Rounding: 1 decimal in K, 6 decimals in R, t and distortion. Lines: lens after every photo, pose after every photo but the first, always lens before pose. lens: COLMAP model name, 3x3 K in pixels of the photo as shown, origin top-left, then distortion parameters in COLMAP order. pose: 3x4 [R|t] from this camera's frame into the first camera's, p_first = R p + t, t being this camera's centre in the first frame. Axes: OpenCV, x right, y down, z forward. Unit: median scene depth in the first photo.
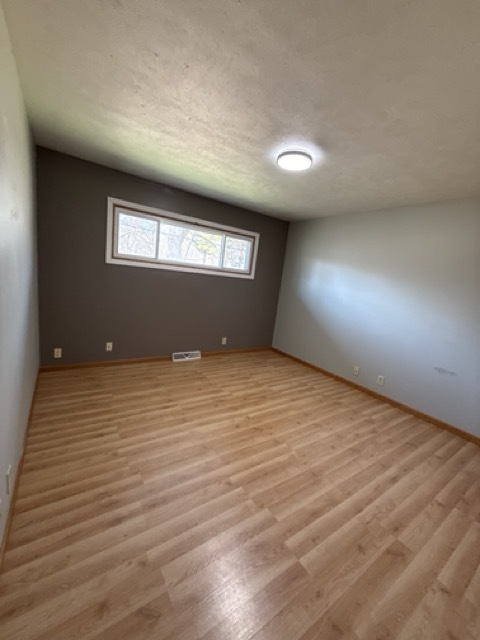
lens RADIAL K [[253.8, 0, 240.0], [0, 253.8, 320.0], [0, 0, 1]] dist [-0.001903, -0.000070]
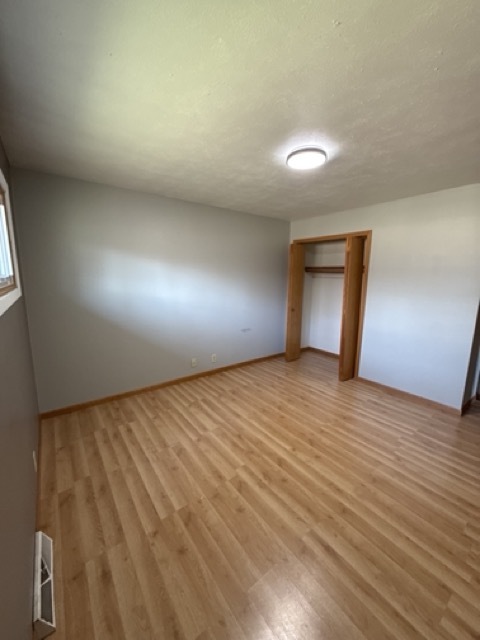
lens RADIAL K [[253.8, 0, 240.0], [0, 253.8, 320.0], [0, 0, 1]] dist [-0.001903, -0.000070]
pose [[-0.048983, -0.285820, 0.957031, -0.626687], [0.158503, 0.943814, 0.289985, -0.299743], [-0.986143, 0.165897, -0.000928, 1.041021]]
